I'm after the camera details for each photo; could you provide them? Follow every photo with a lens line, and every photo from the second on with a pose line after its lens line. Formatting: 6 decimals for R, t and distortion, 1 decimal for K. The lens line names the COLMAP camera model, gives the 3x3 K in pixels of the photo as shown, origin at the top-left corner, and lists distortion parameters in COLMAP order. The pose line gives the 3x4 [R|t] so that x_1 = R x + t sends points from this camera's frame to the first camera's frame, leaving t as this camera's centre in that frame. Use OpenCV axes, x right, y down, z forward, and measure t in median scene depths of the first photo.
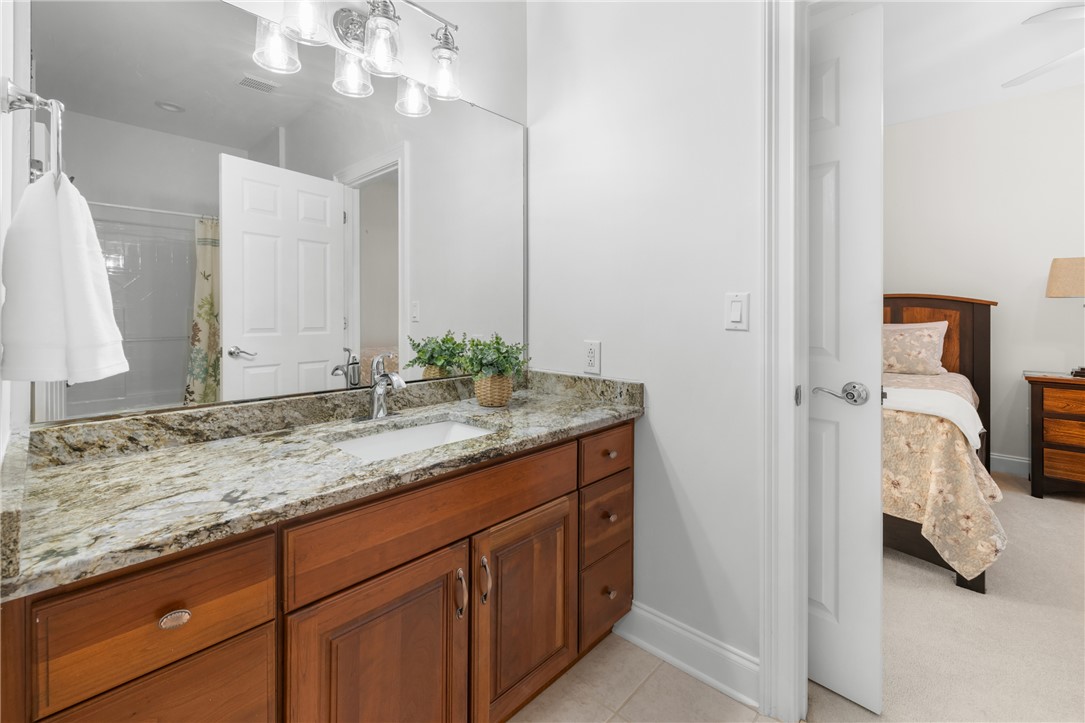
lens RADIAL K [[474.5, 0, 539.7], [0, 474.5, 311.3], [0, 0, 1]] dist [0.001469, 0.000232]
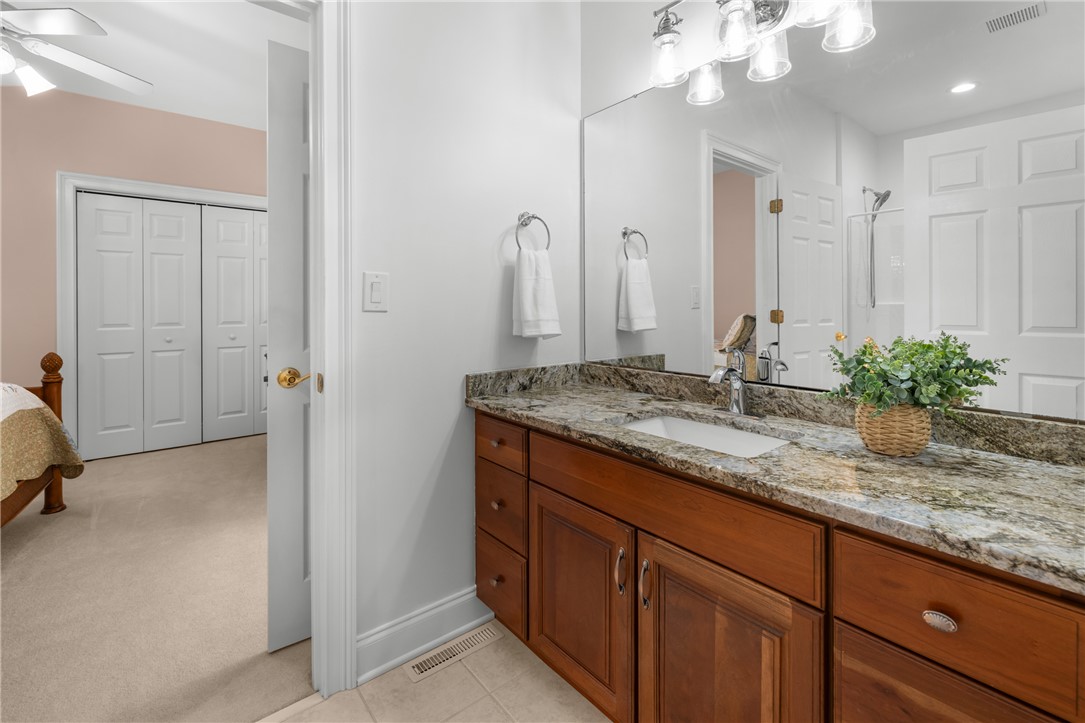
lens RADIAL K [[474.5, 0, 539.7], [0, 474.5, 311.3], [0, 0, 1]] dist [0.001469, 0.000232]
pose [[-0.137286, 0.001927, -0.990530, 0.808254], [0.006142, 0.999981, 0.001095, 0.013700], [0.990512, -0.005934, -0.137295, 0.869678]]
